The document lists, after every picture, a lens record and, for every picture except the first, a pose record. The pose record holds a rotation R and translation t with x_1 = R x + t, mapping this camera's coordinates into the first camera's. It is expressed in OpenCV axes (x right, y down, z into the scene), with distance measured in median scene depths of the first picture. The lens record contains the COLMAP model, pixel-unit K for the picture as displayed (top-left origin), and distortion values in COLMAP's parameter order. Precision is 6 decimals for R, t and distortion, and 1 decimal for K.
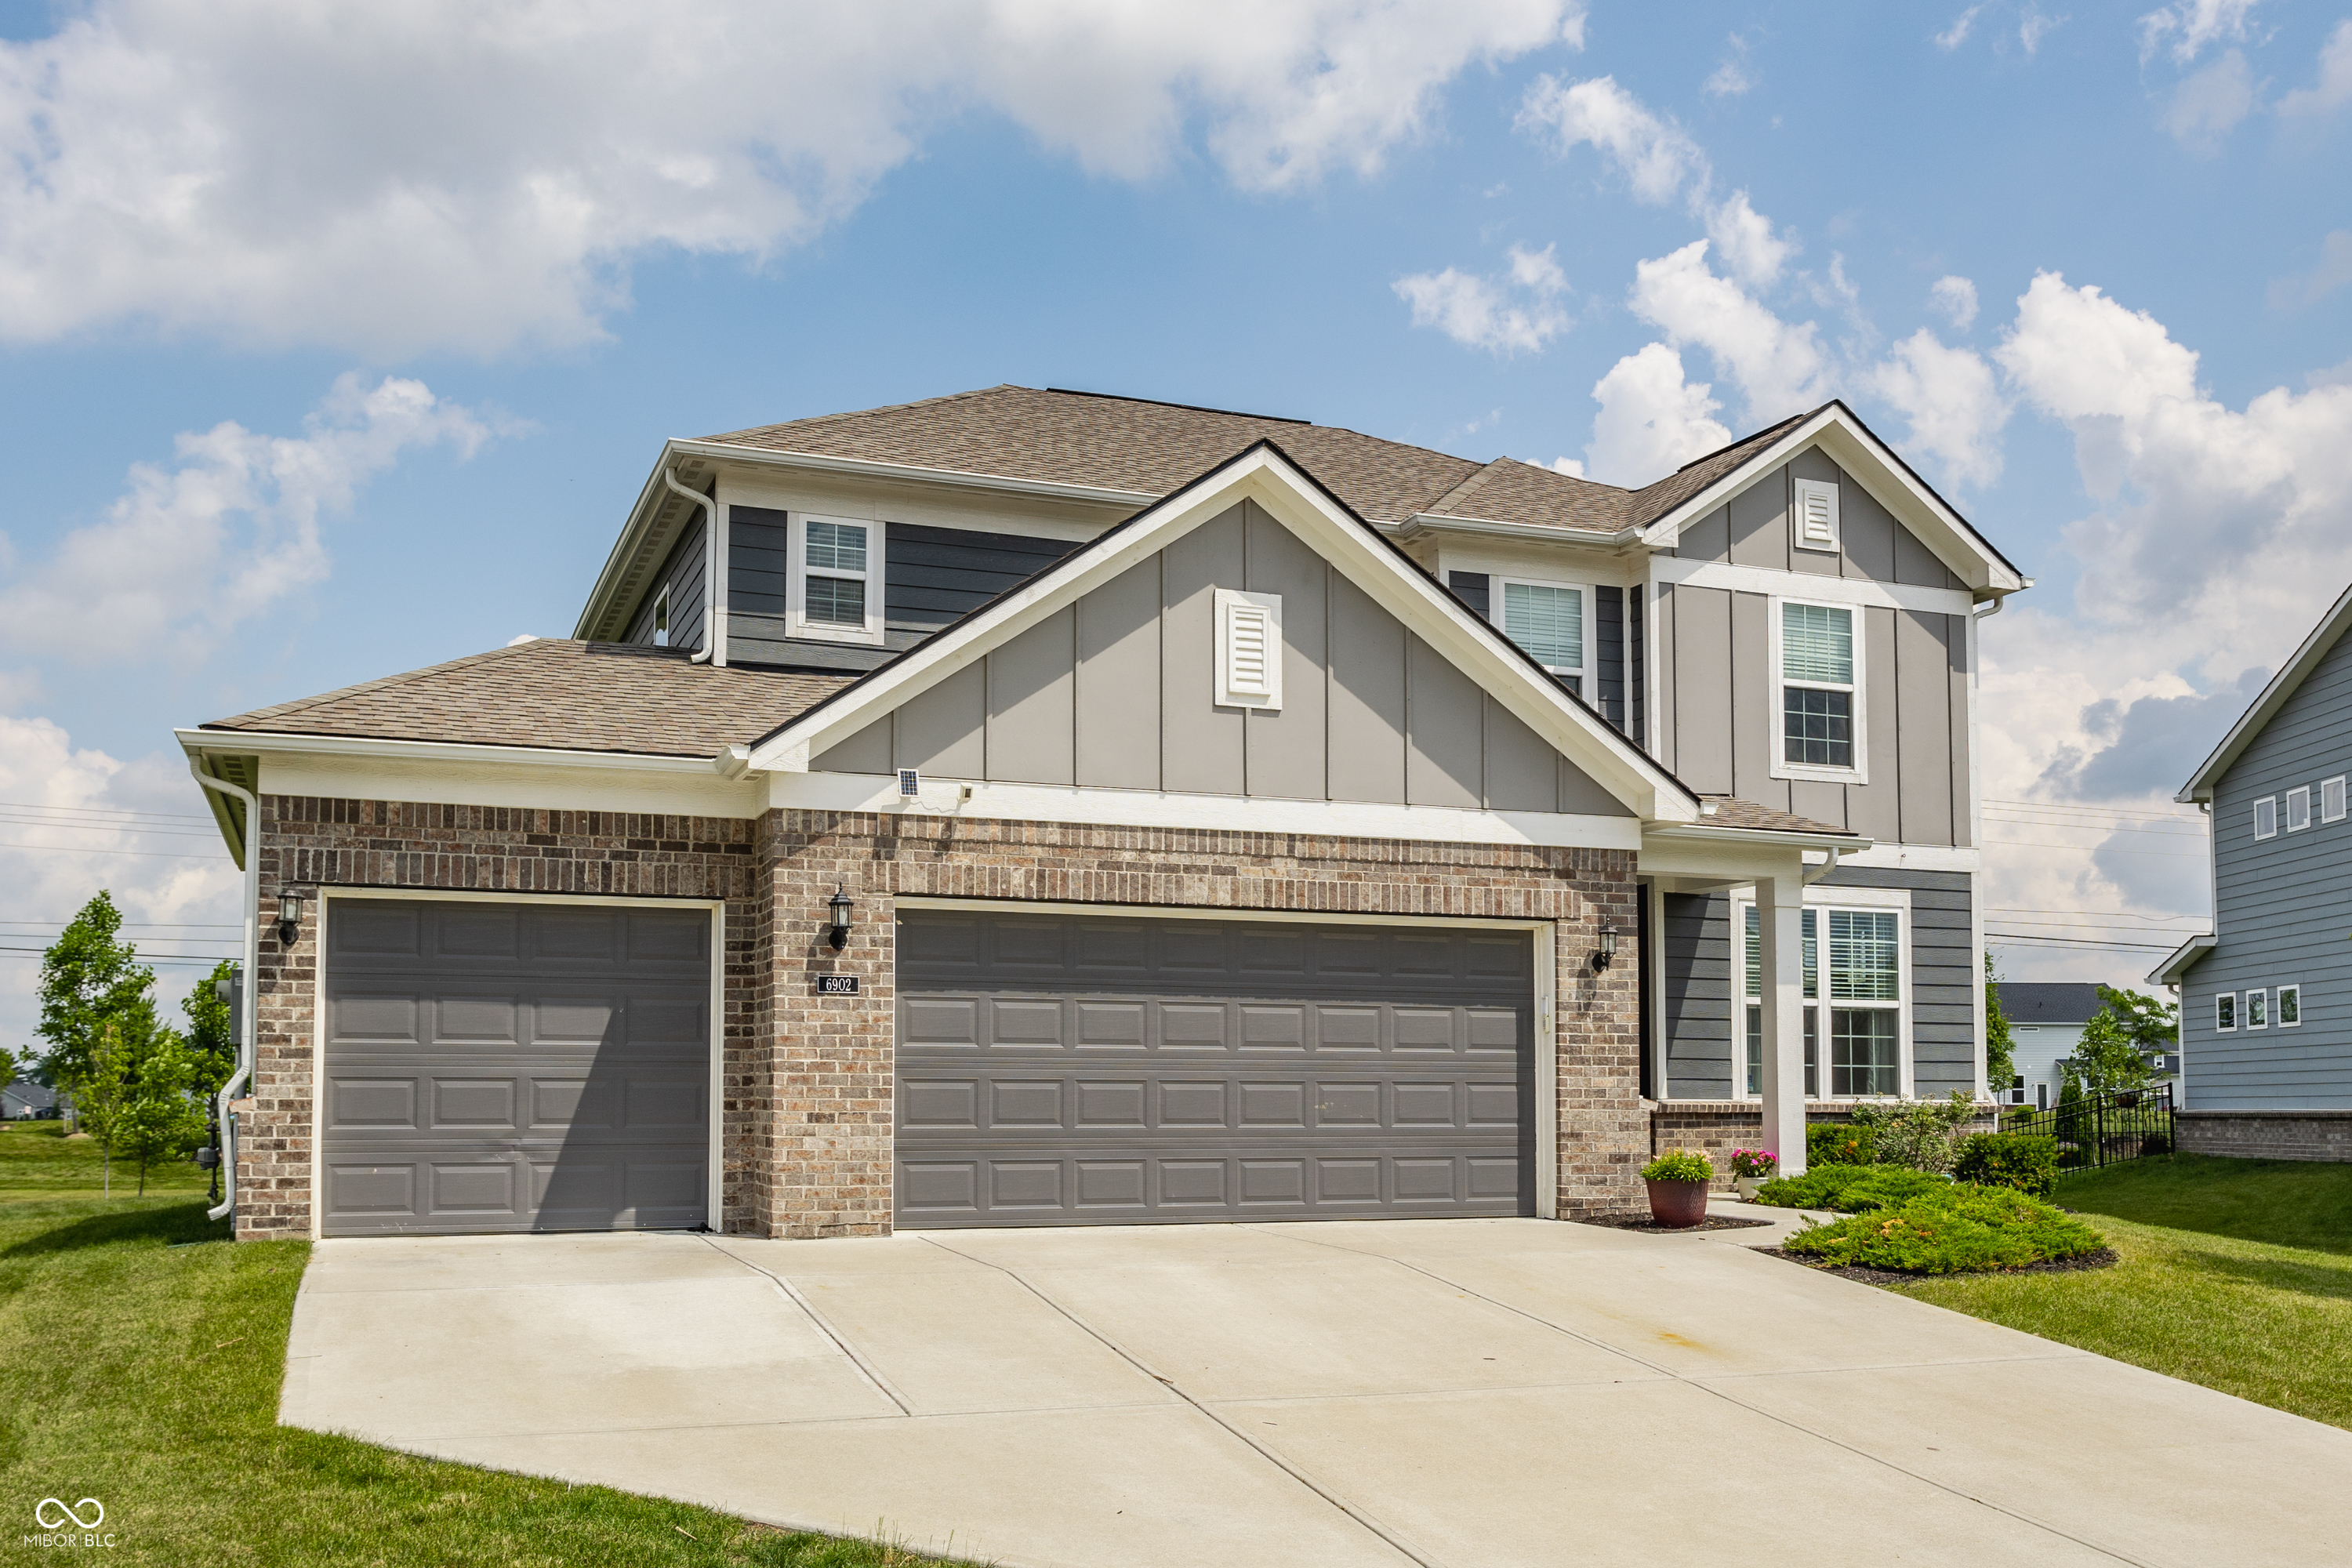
lens RADIAL K [[2056.2, 0, 1183.9], [0, 2056.2, 734.9], [0, 0, 1]] dist [-0.001243, -0.003986]
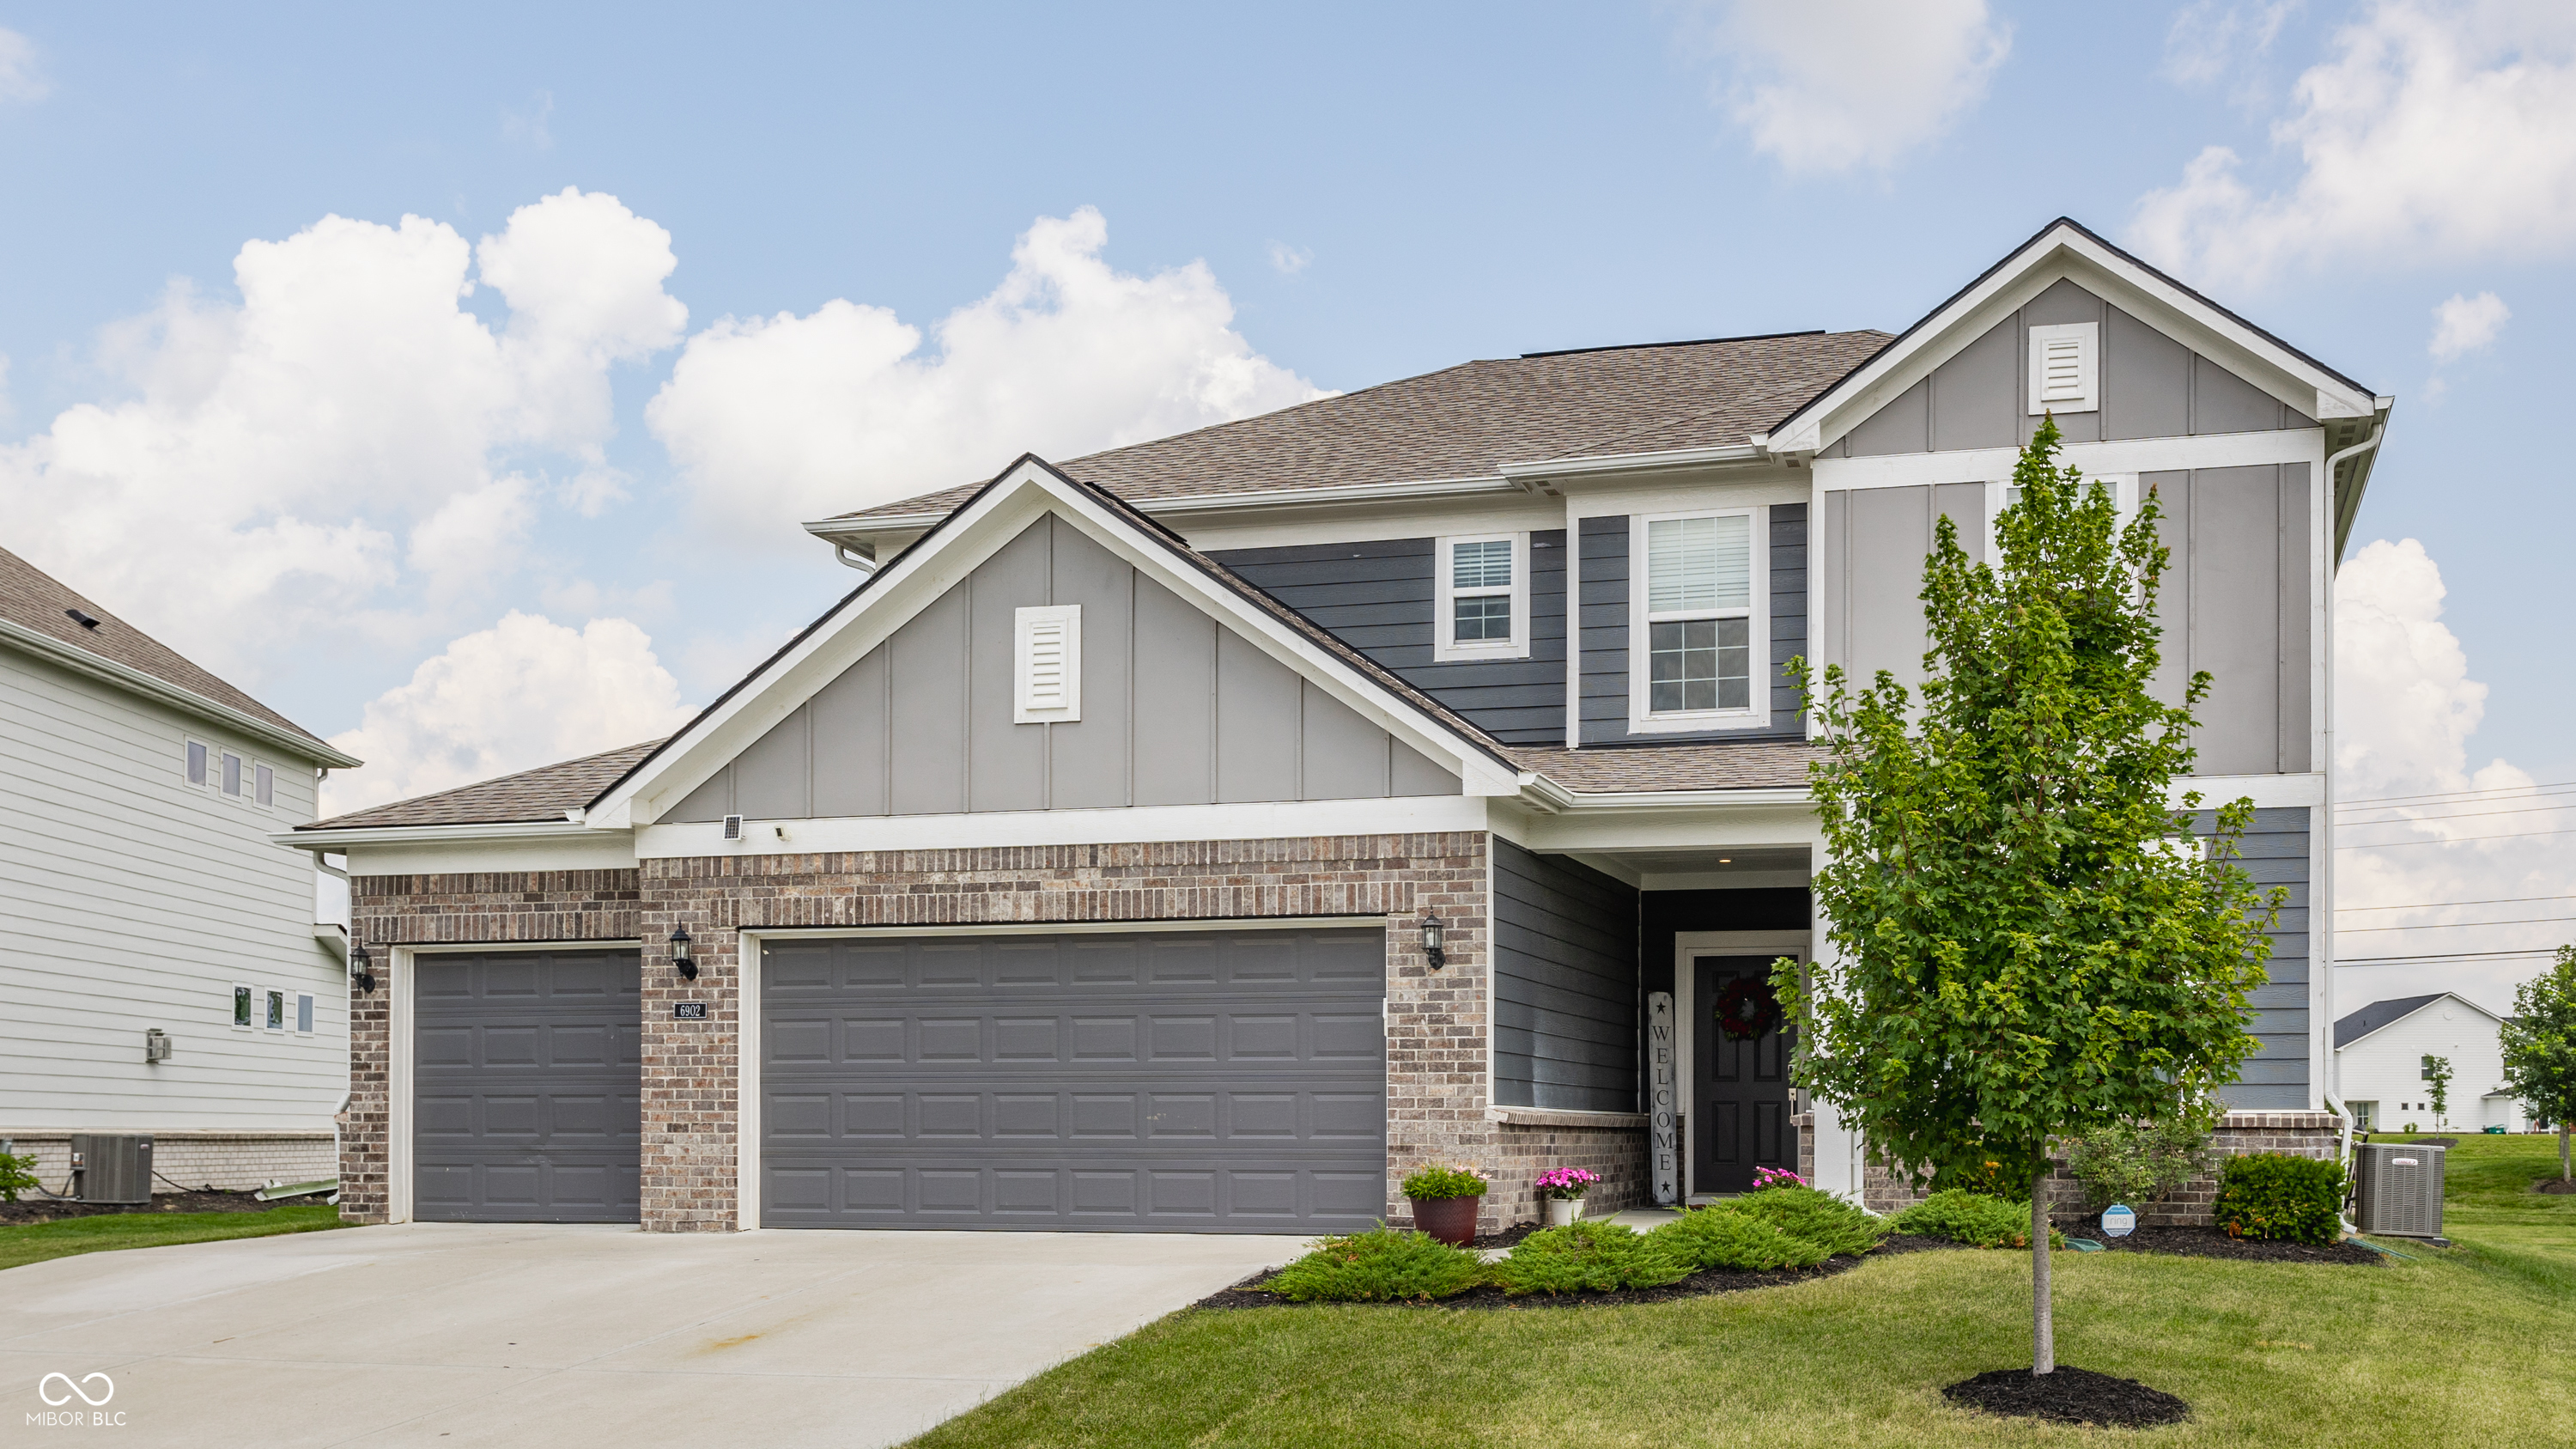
lens RADIAL K [[2229.6, 0, 1302.5], [0, 2229.6, 804.1], [0, 0, 1]] dist [0.006206, -0.000642]
pose [[0.819399, -0.080592, -0.567530, 0.775313], [0.102164, 0.994748, 0.006246, 0.033715], [0.564046, -0.063099, 0.823329, 0.179162]]
